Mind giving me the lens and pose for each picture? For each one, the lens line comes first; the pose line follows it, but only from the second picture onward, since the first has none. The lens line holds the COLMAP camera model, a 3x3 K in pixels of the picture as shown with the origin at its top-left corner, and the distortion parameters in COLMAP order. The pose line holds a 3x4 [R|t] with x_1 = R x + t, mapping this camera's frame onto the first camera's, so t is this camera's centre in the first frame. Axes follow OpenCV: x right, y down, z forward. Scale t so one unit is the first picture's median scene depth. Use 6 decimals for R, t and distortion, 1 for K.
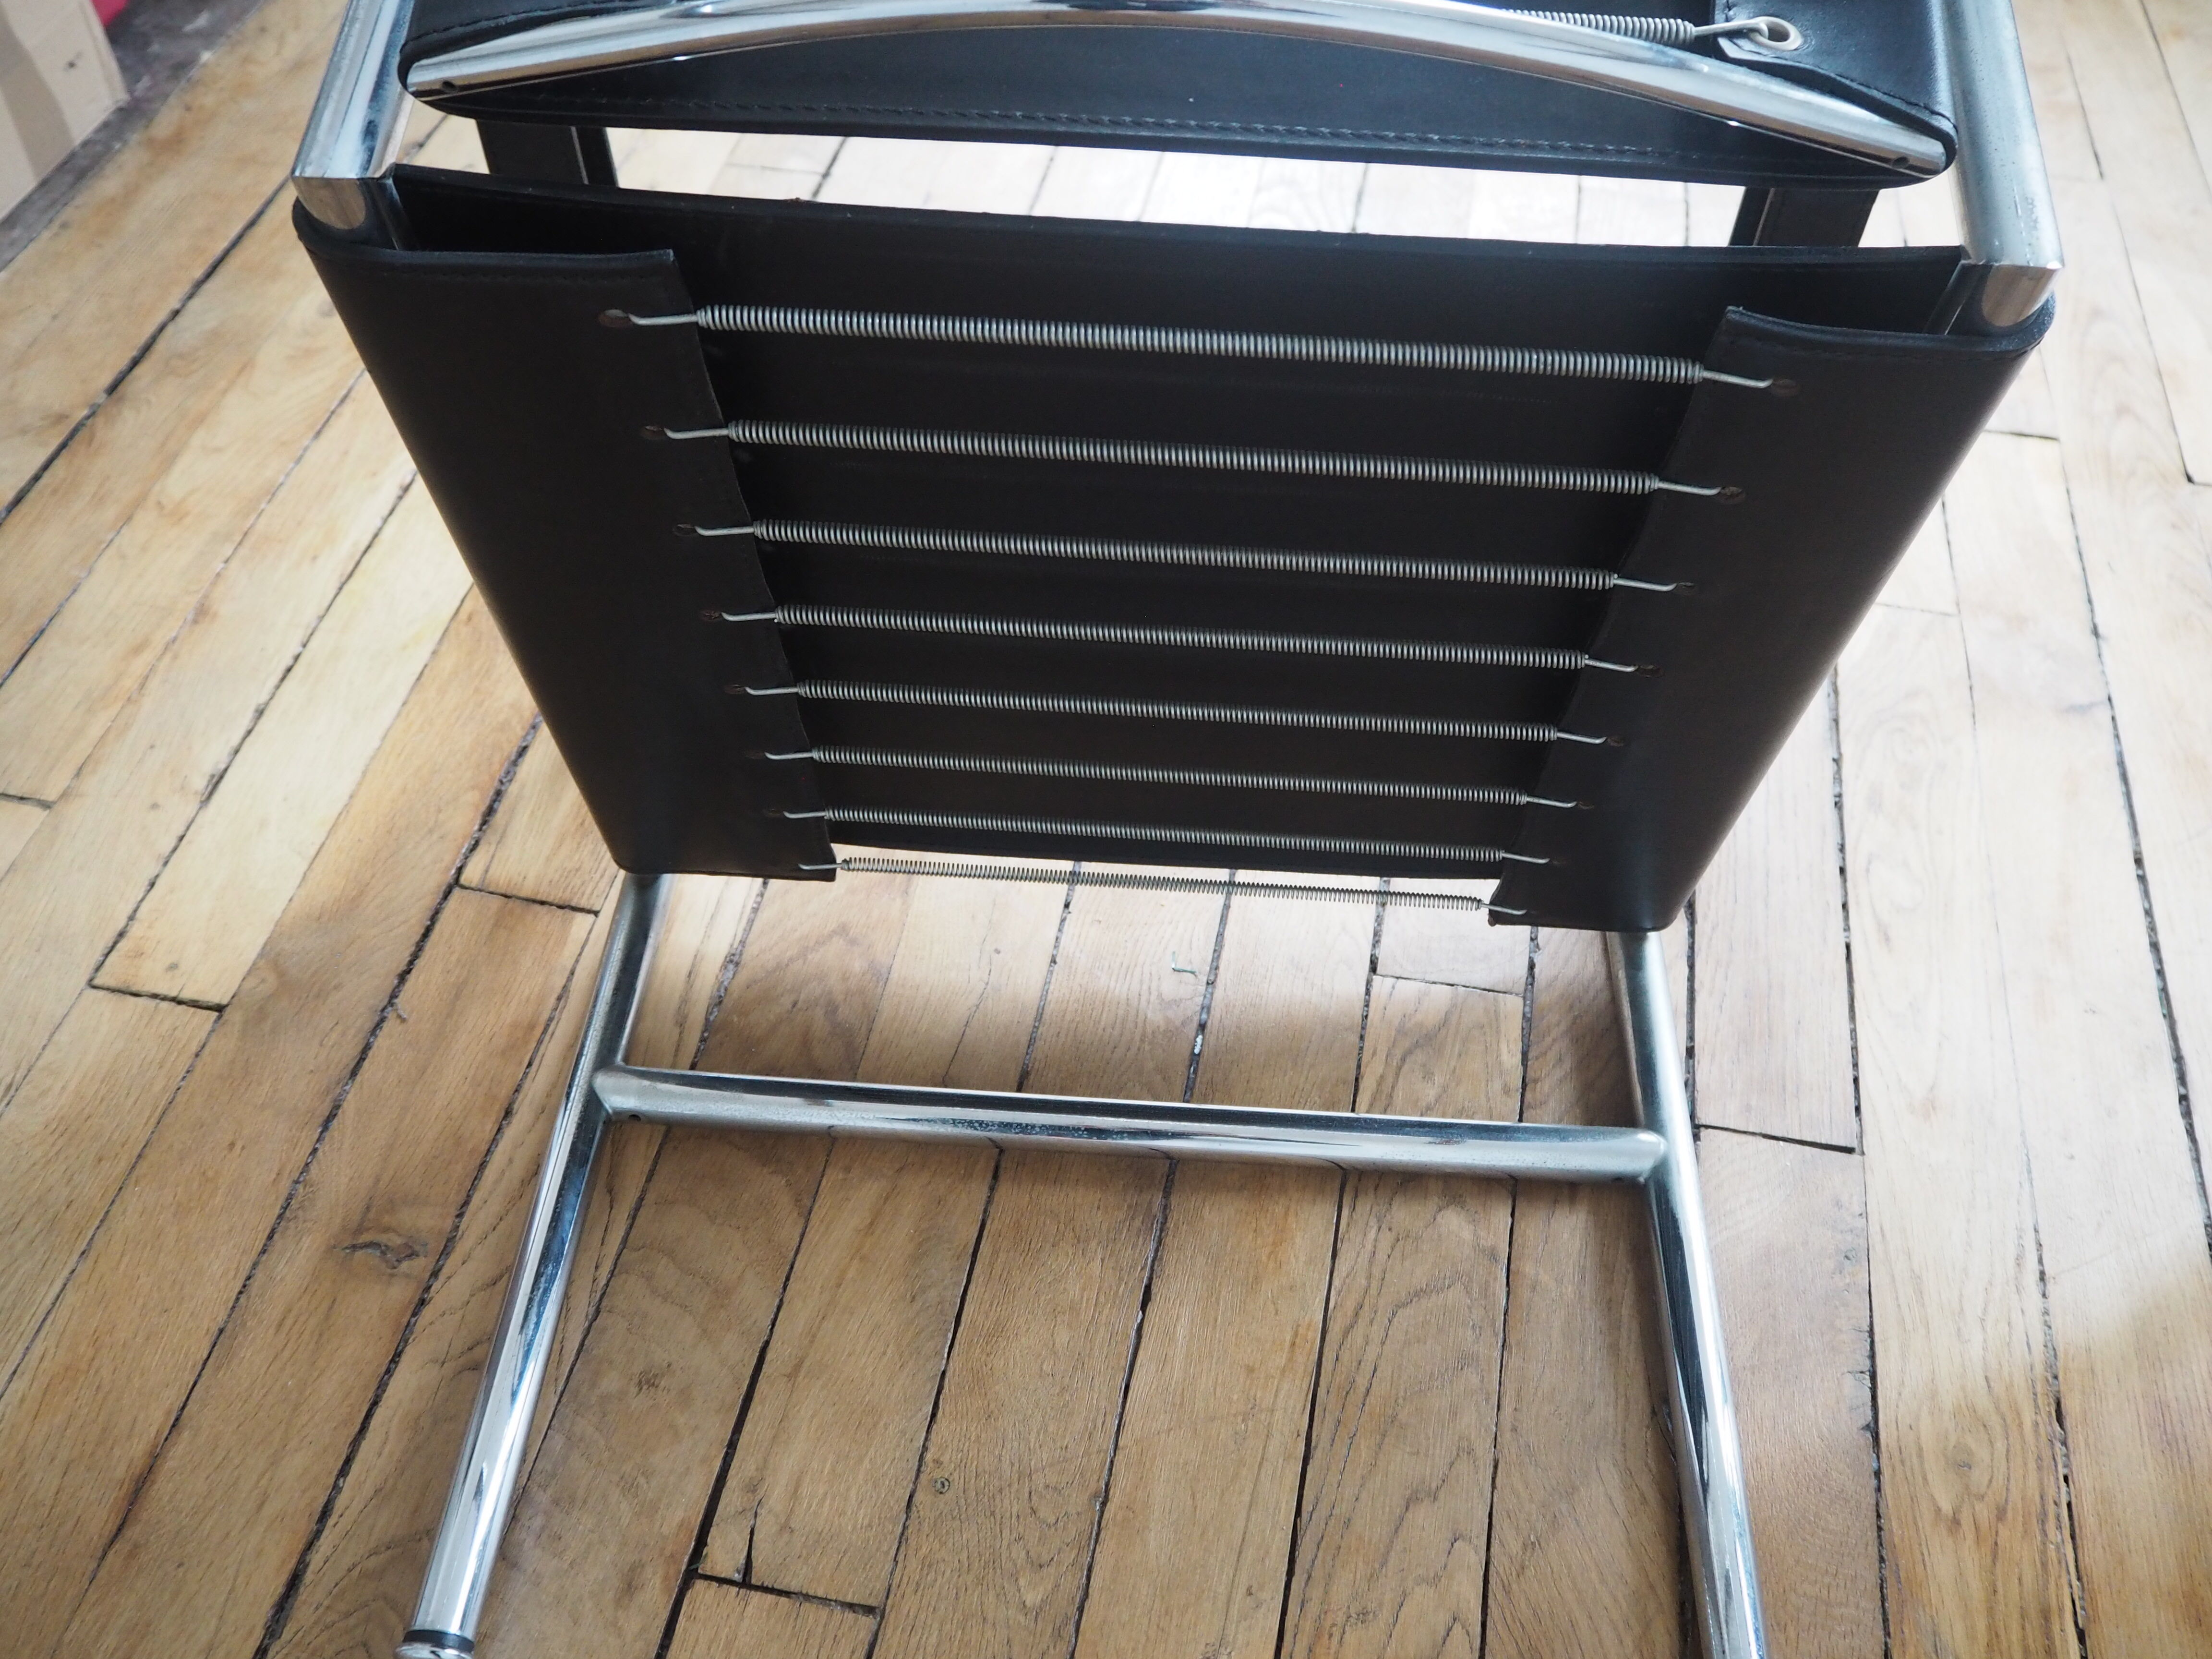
lens RADIAL K [[1858.0, 0, 1109.9], [0, 1858.0, 828.4], [0, 0, 1]] dist [-0.046433, 0.016111]
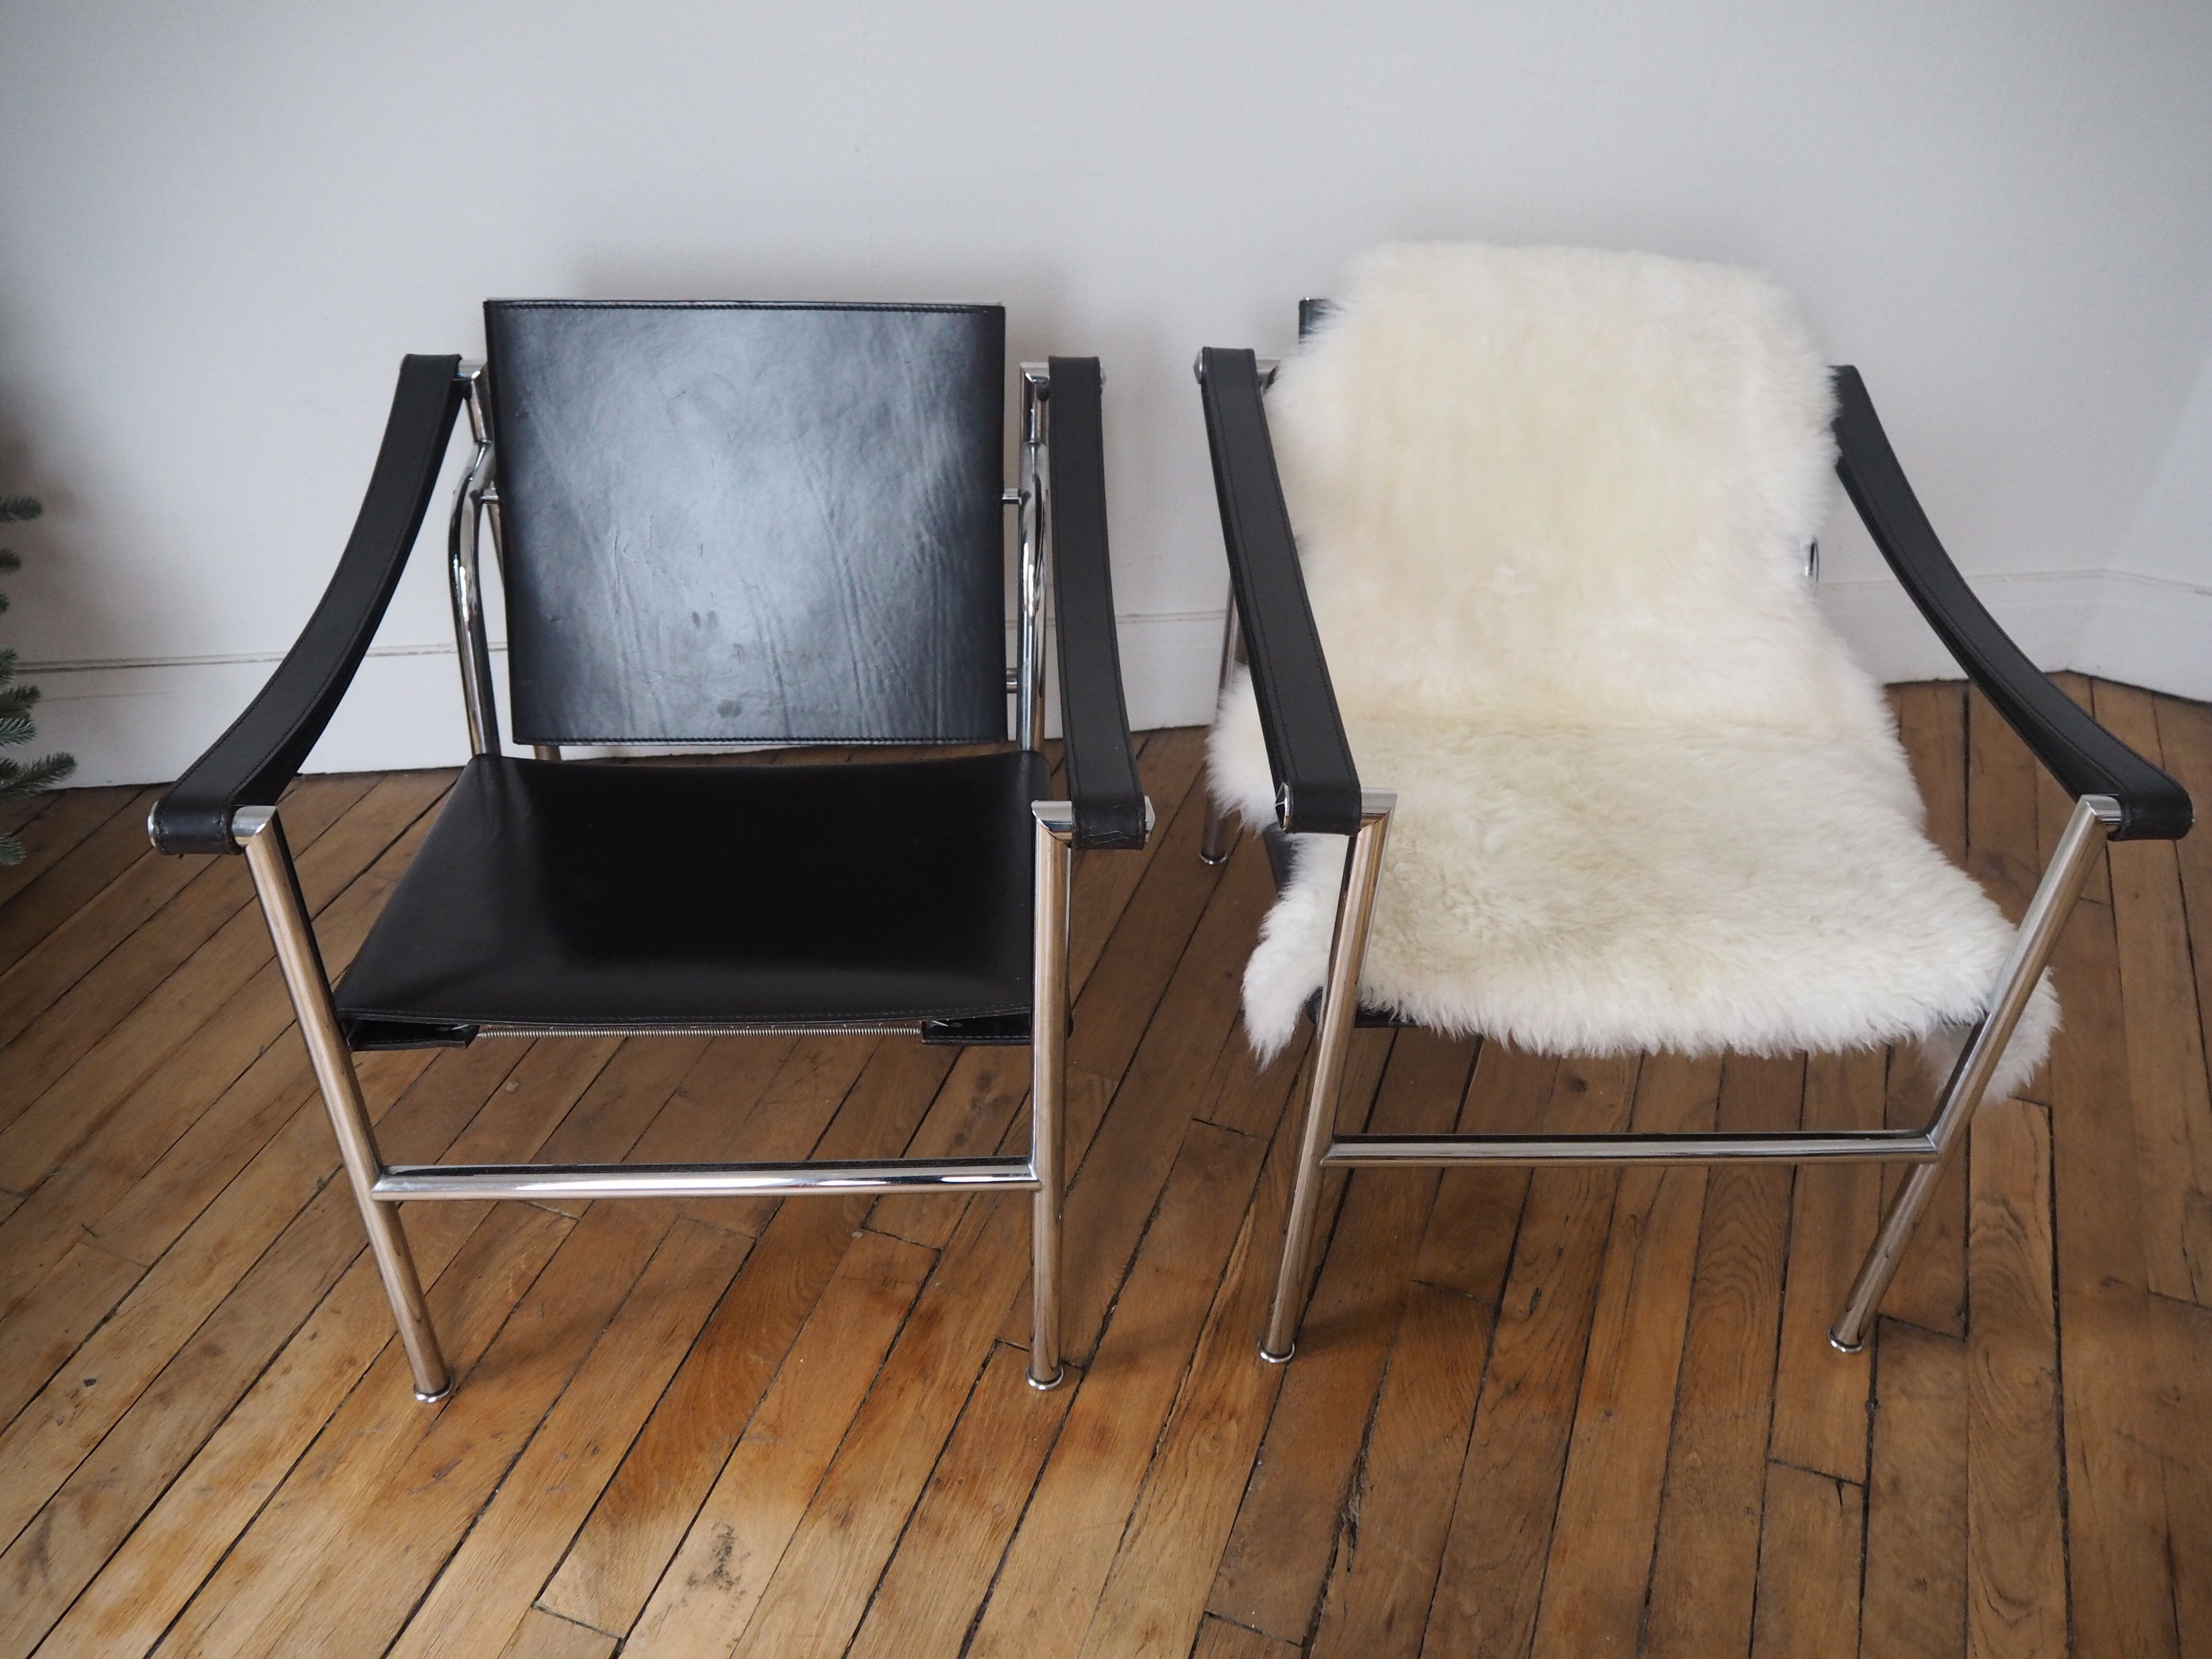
lens RADIAL K [[1858.0, 0, 1109.9], [0, 1858.0, 828.4], [0, 0, 1]] dist [-0.046433, 0.016111]
pose [[-0.988811, -0.126664, 0.078797, 0.490883], [0.079007, 0.003374, 0.996868, -1.560964], [-0.126533, 0.991940, 0.006671, 0.353312]]
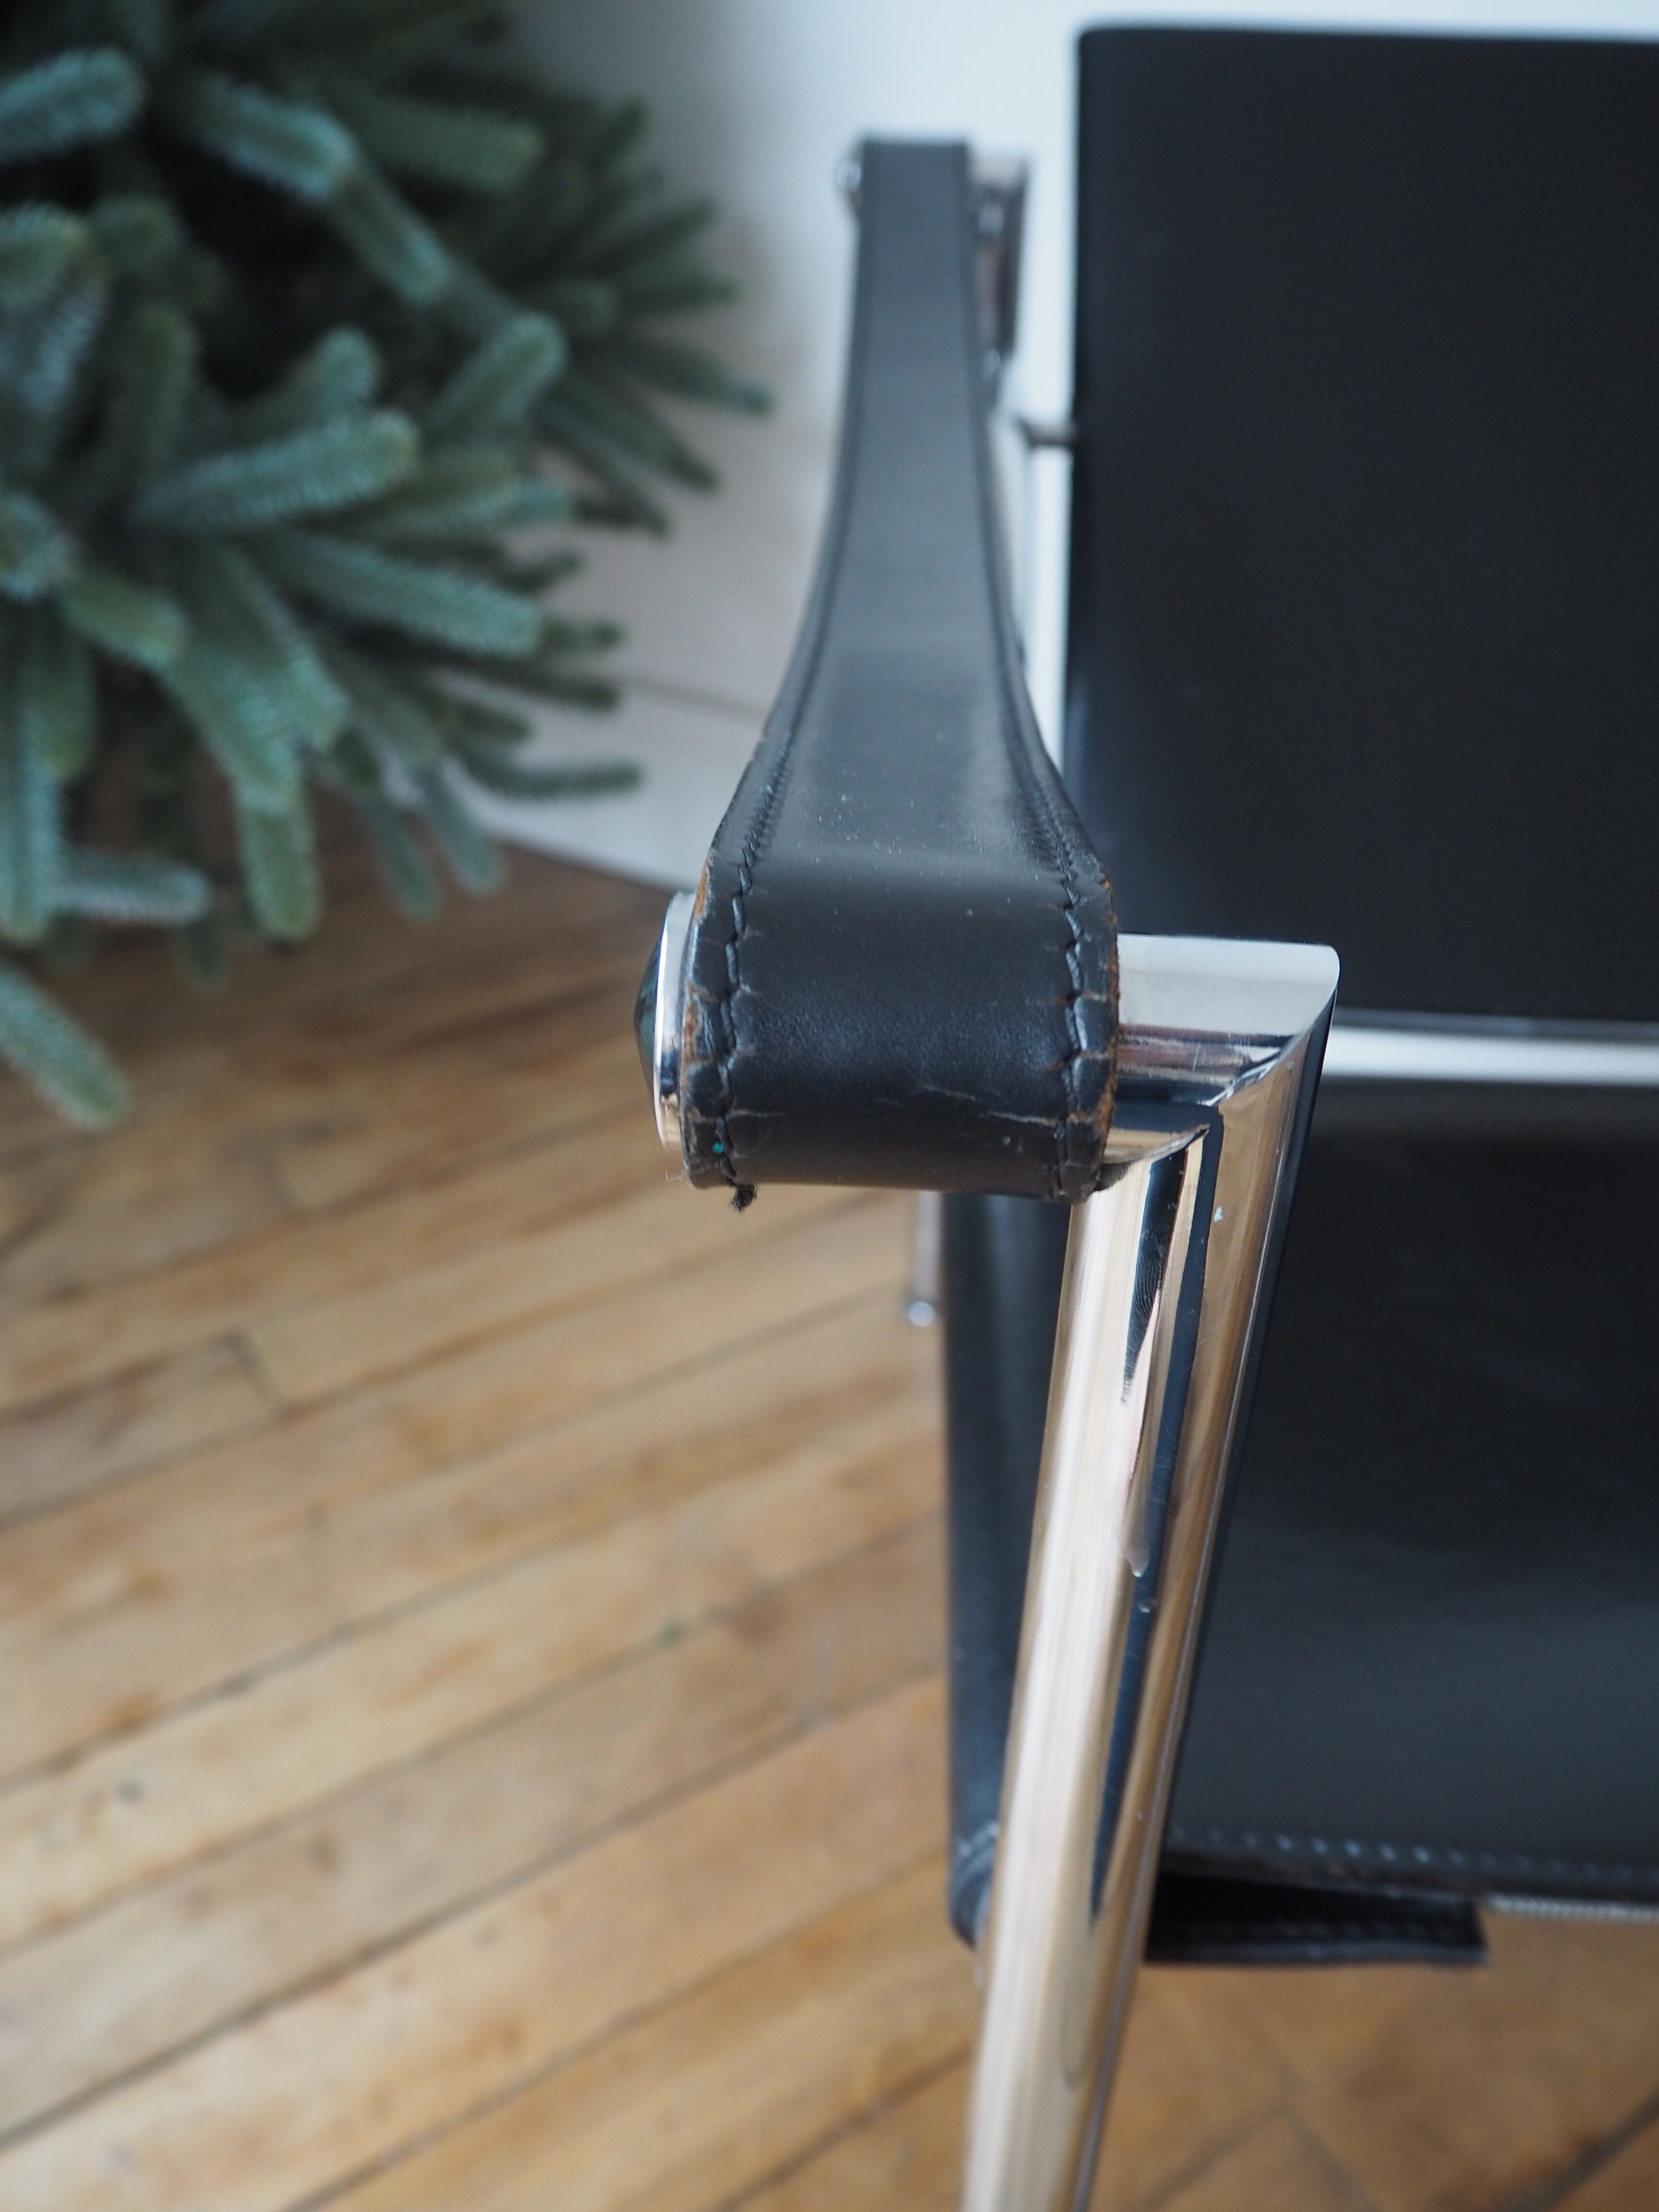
lens RADIAL K [[1864.8, 0, 833.2], [0, 1864.8, 1090.9], [0, 0, 1]] dist [-0.040440, 0.008559]
pose [[-0.688431, -0.419228, 0.591870, 0.912307], [0.550616, 0.229085, 0.802709, -0.443445], [-0.472107, 0.878503, 0.073124, 0.476842]]
